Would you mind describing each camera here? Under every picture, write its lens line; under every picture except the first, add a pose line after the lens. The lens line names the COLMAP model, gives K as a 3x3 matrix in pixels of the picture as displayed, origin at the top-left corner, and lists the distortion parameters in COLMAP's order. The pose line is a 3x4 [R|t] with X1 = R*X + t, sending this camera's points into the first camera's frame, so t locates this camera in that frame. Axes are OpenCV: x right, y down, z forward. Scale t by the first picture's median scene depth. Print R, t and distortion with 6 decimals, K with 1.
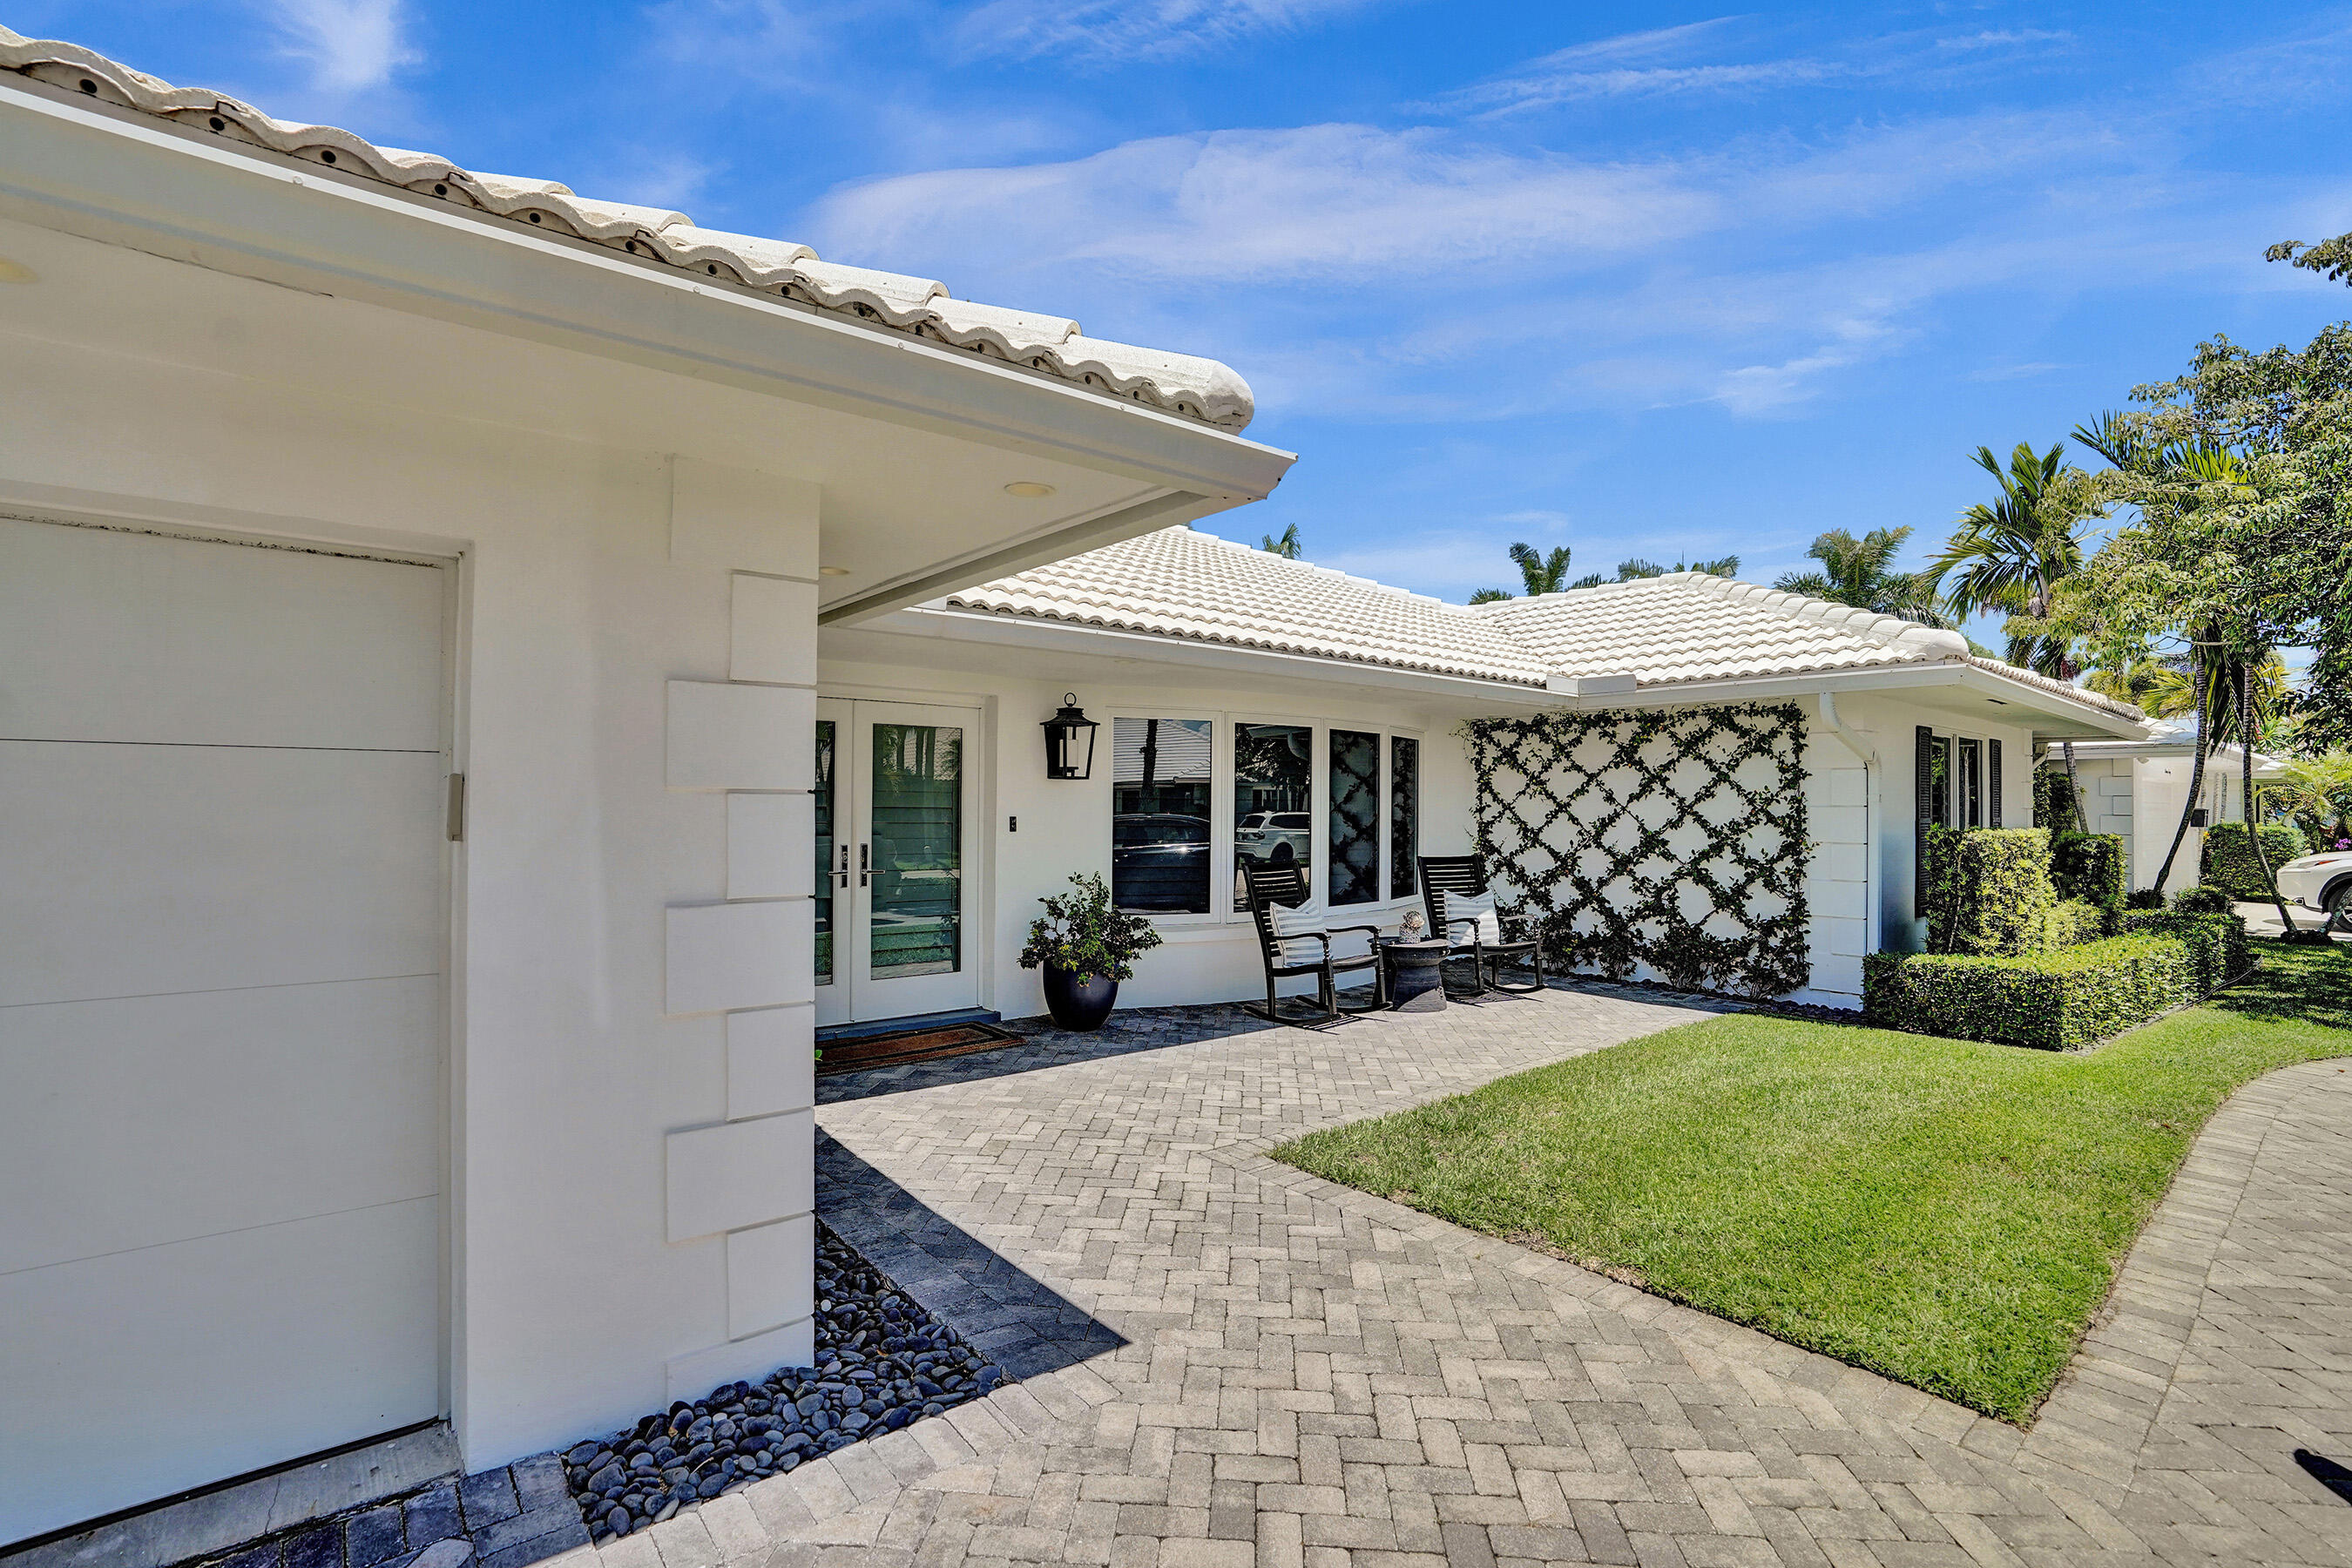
lens RADIAL K [[1131.5, 0, 1173.0], [0, 1131.5, 788.8], [0, 0, 1]] dist [-0.057629, 0.011724]
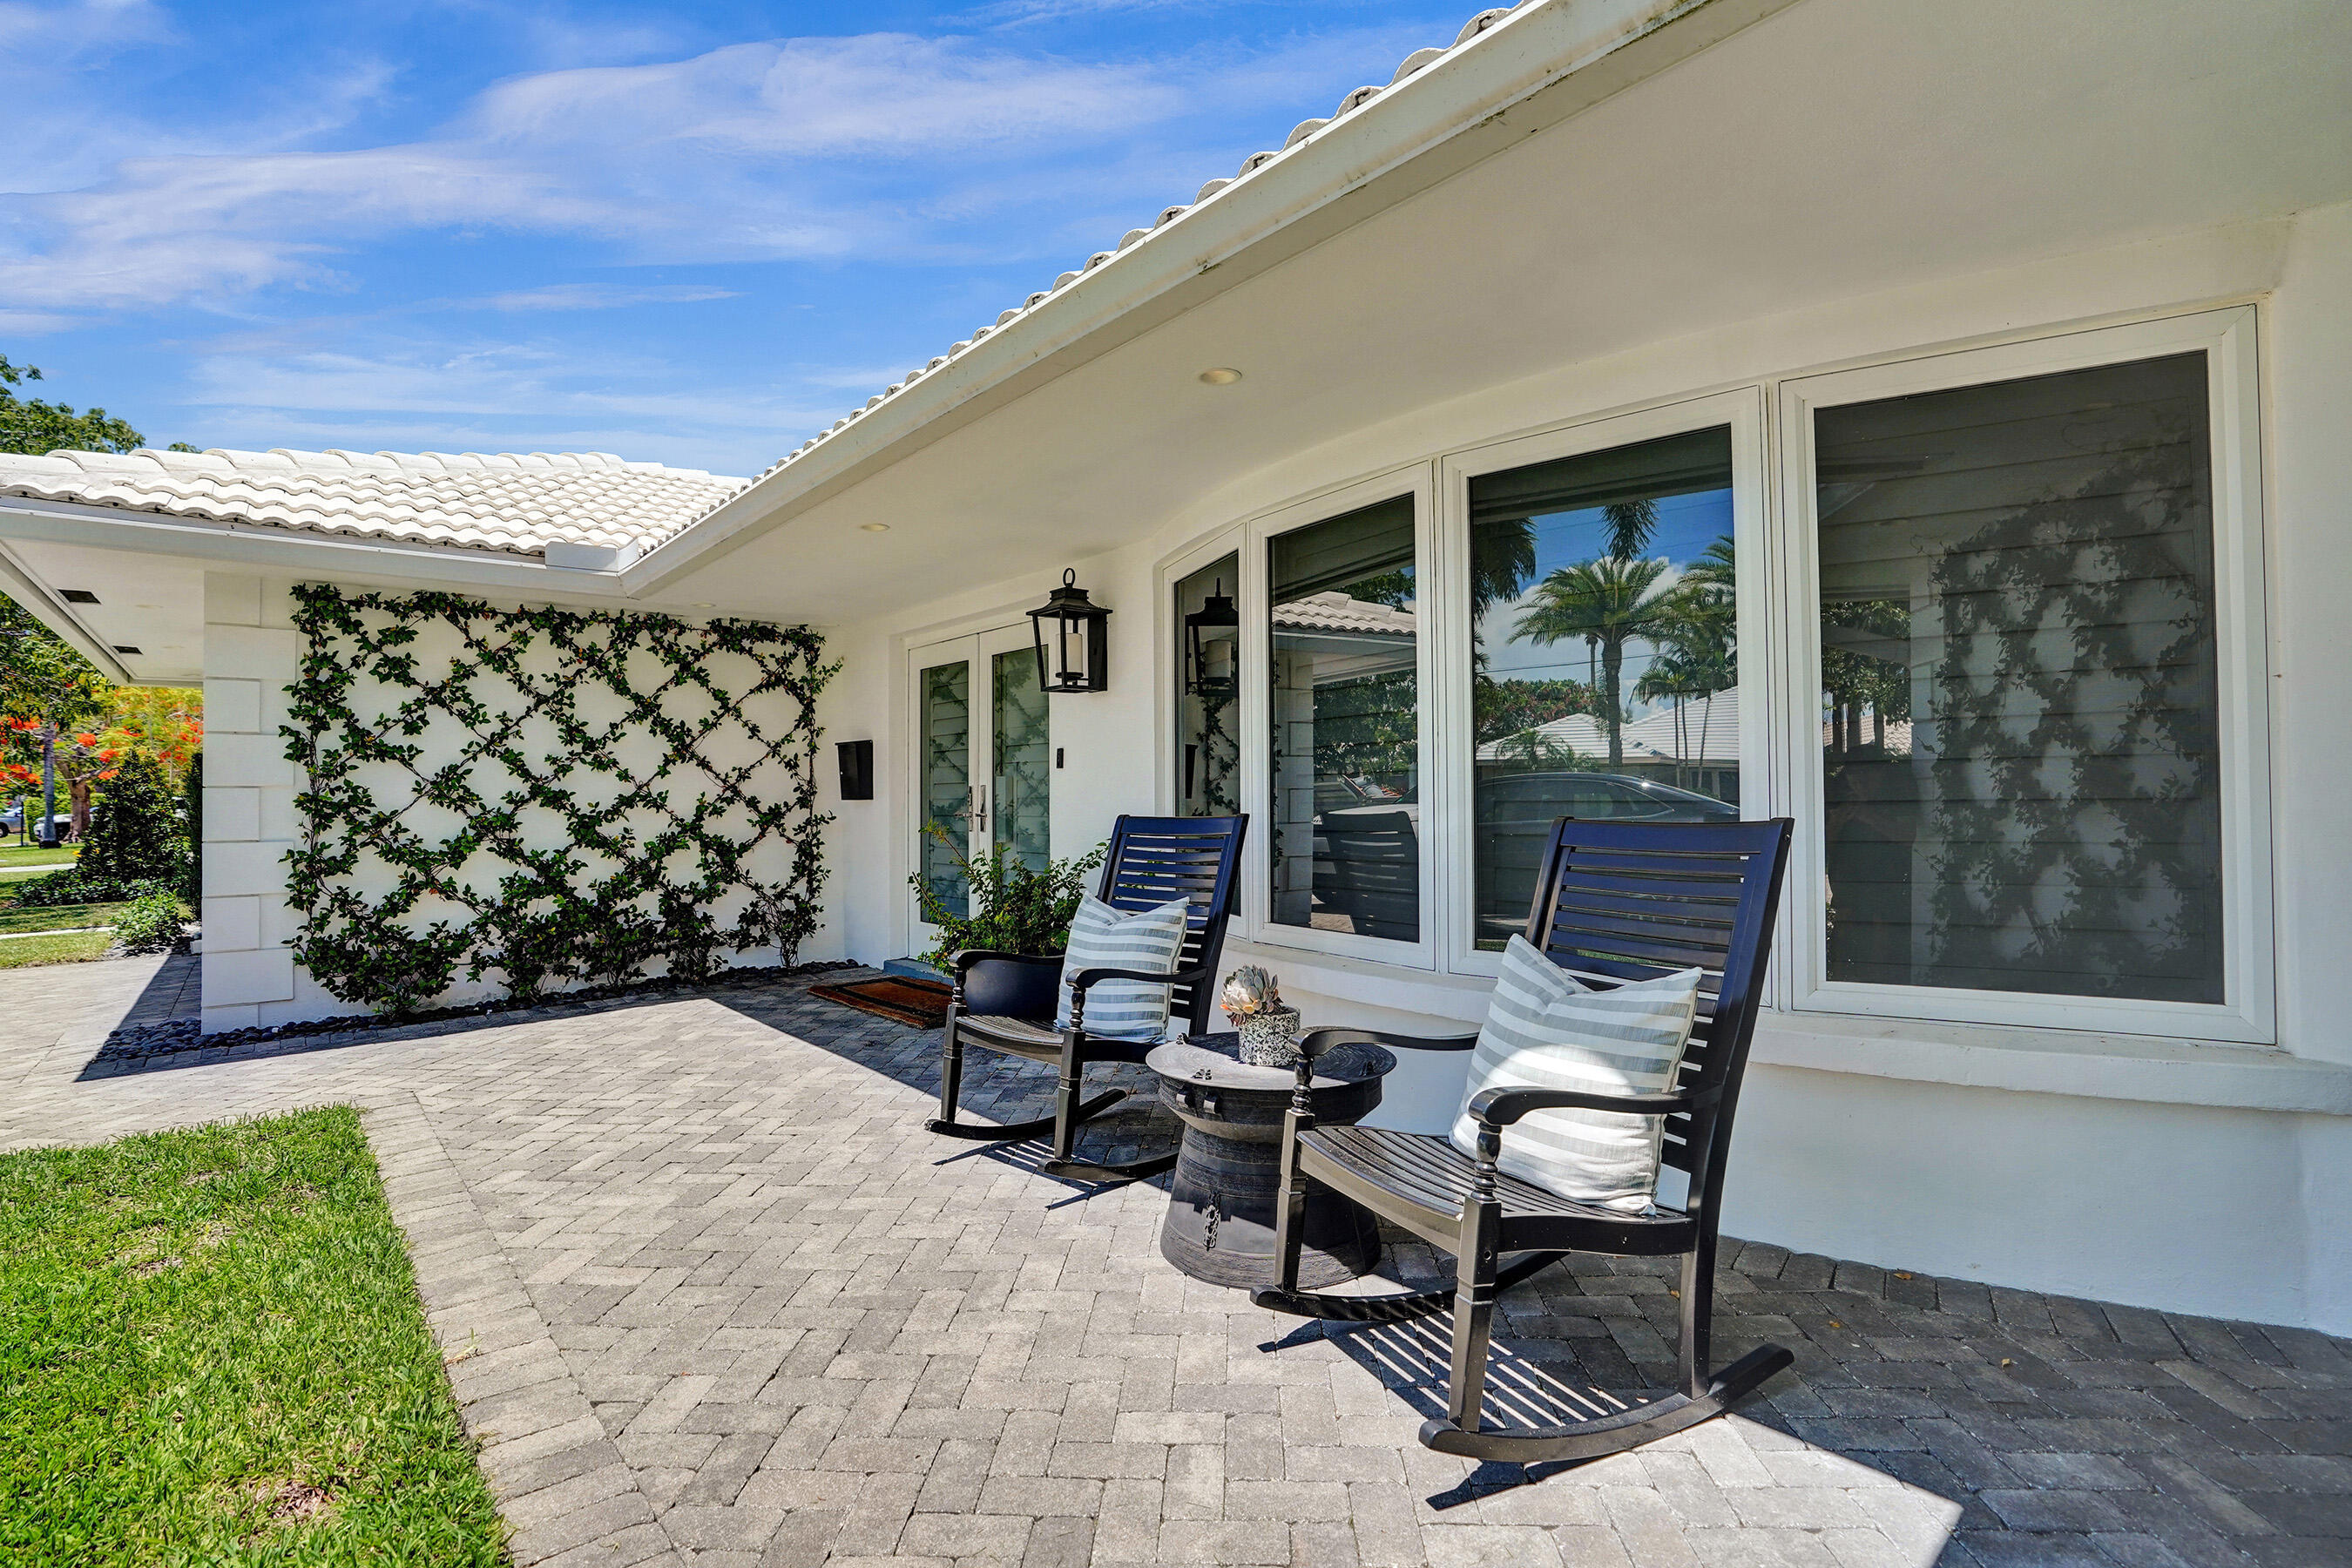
lens RADIAL K [[1131.5, 0, 1167.6], [0, 1131.5, 777.4], [0, 0, 1]] dist [-0.057629, 0.011724]
pose [[-0.019693, -0.026727, -0.999449, 0.647600], [0.028076, 0.999234, -0.027275, 0.070587], [0.999412, -0.028597, -0.018927, 1.143225]]
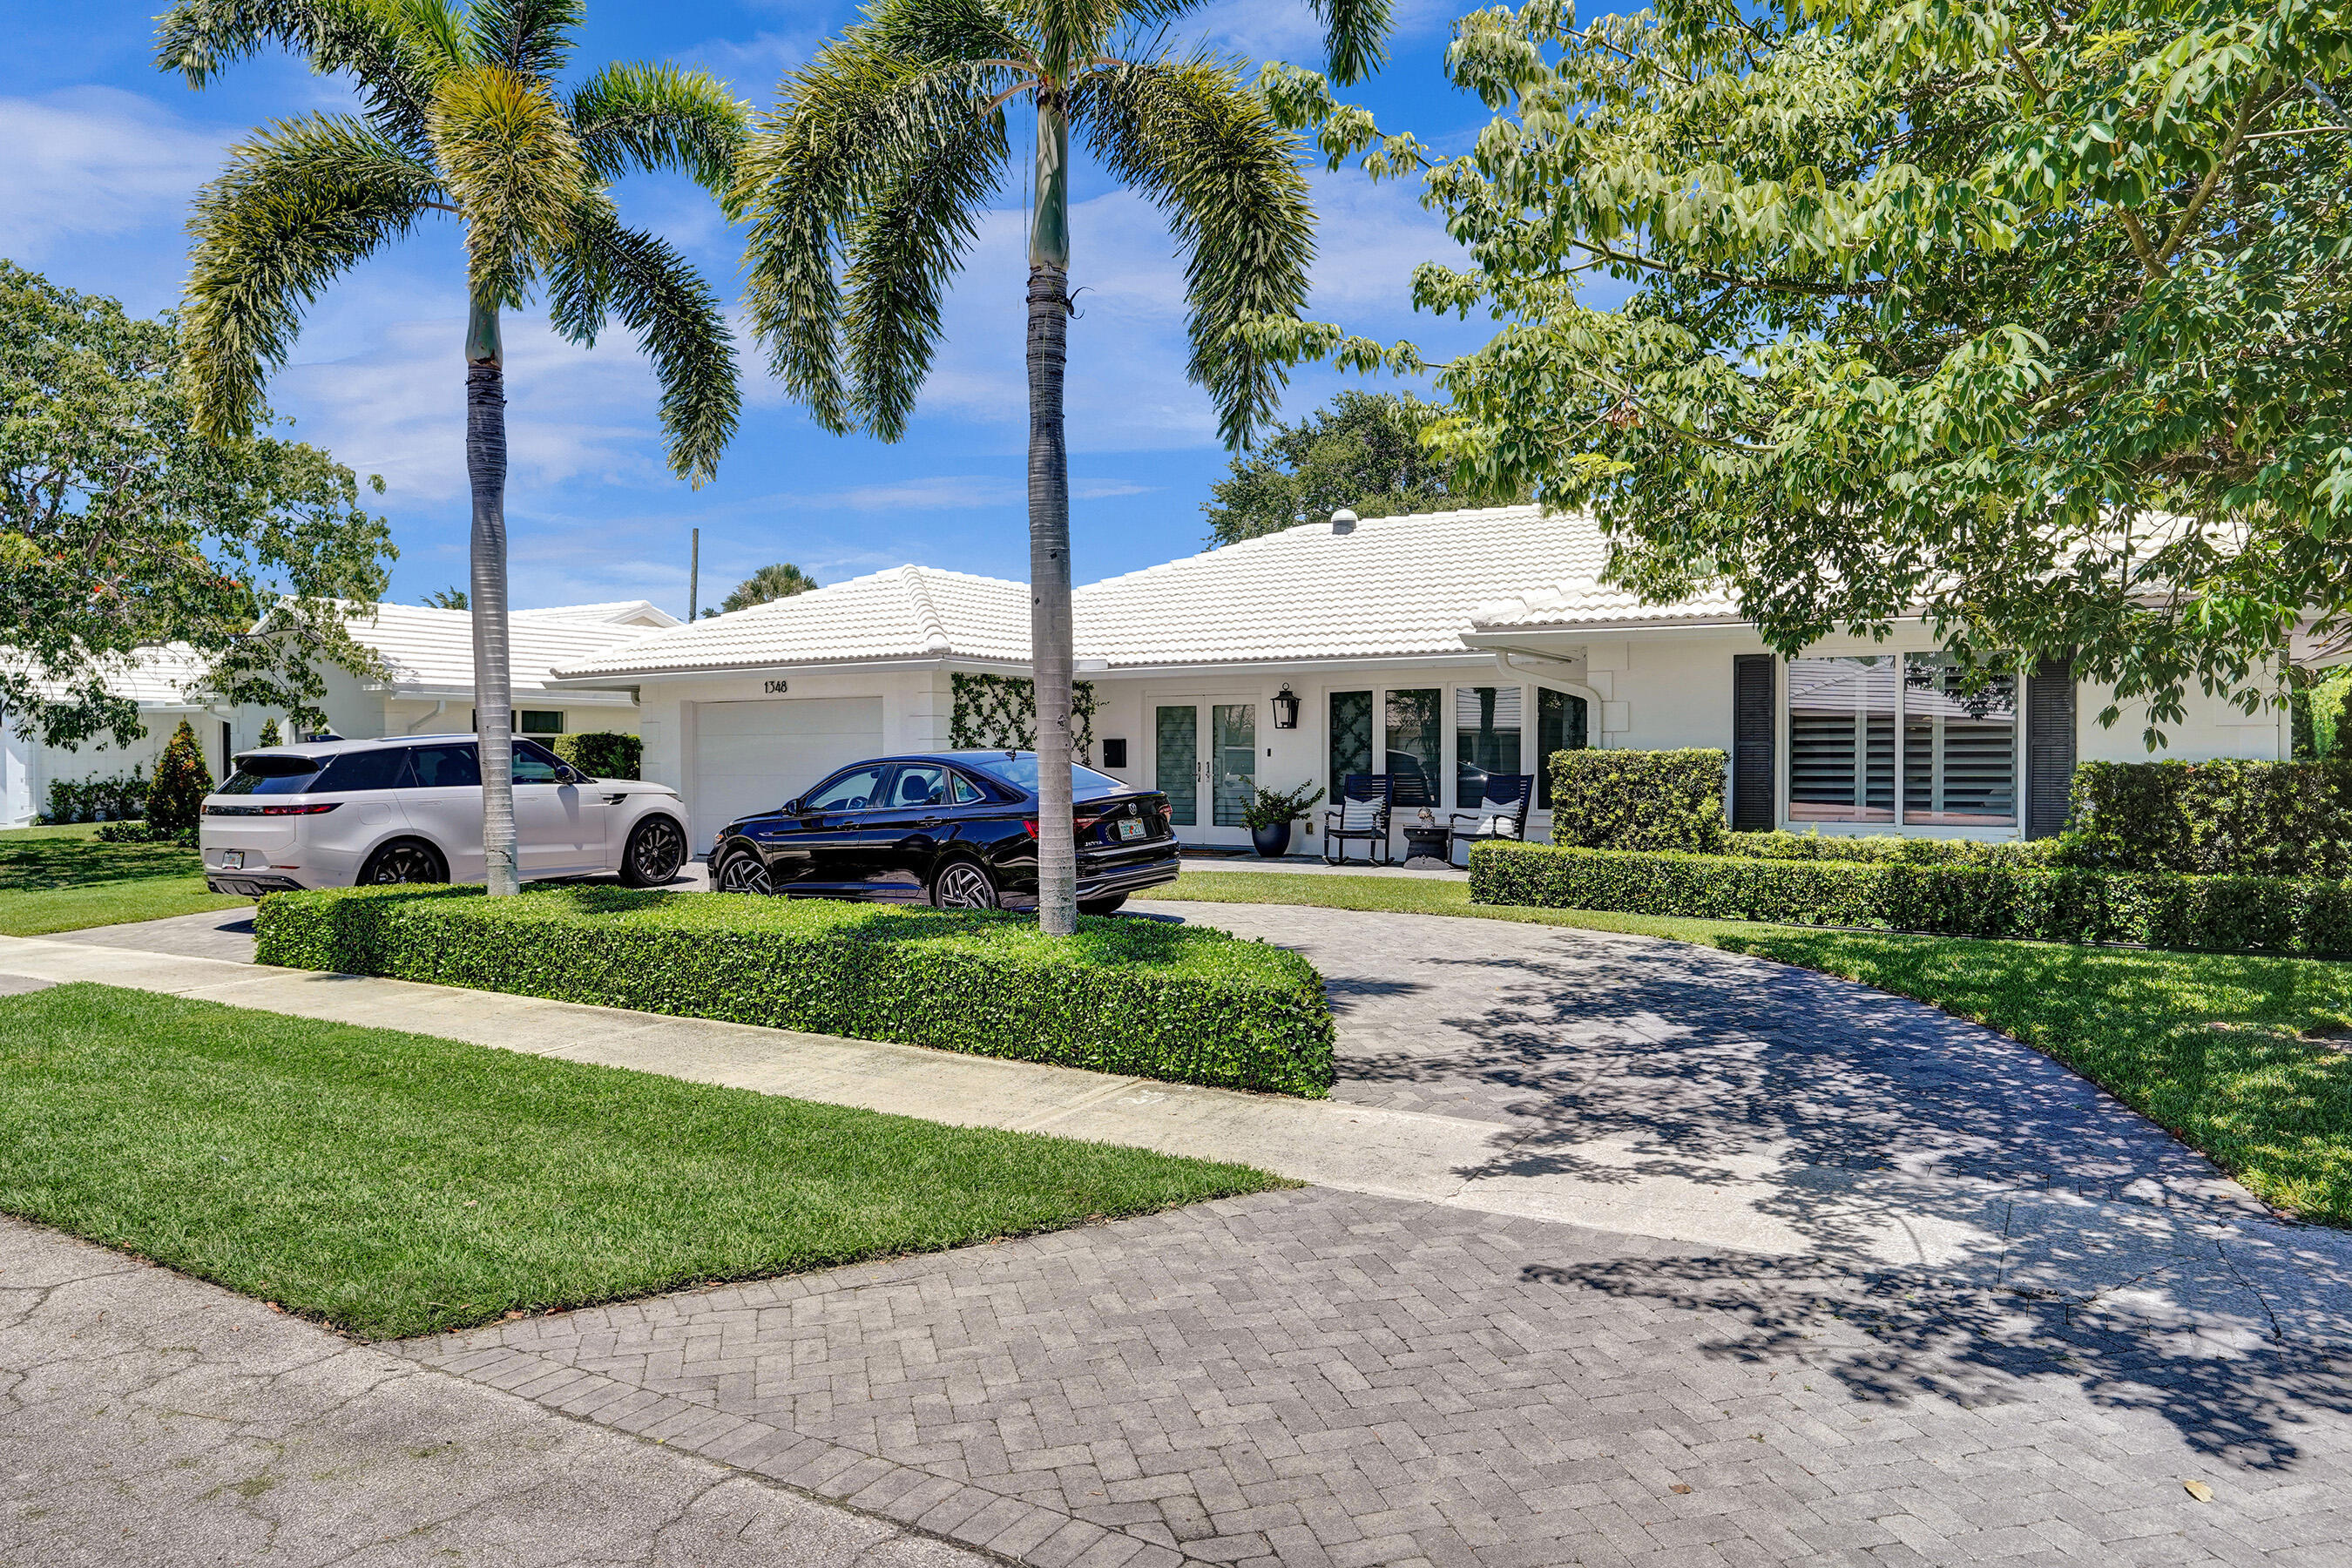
lens RADIAL K [[1549.6, 0, 1178.2], [0, 1549.6, 788.9], [0, 0, 1]] dist [-0.000807, 0.001876]
pose [[0.303871, 0.011312, -0.952646, 2.471682], [0.024398, 0.999509, 0.019651, 0.040138], [0.952401, -0.029214, 0.303446, 0.045049]]
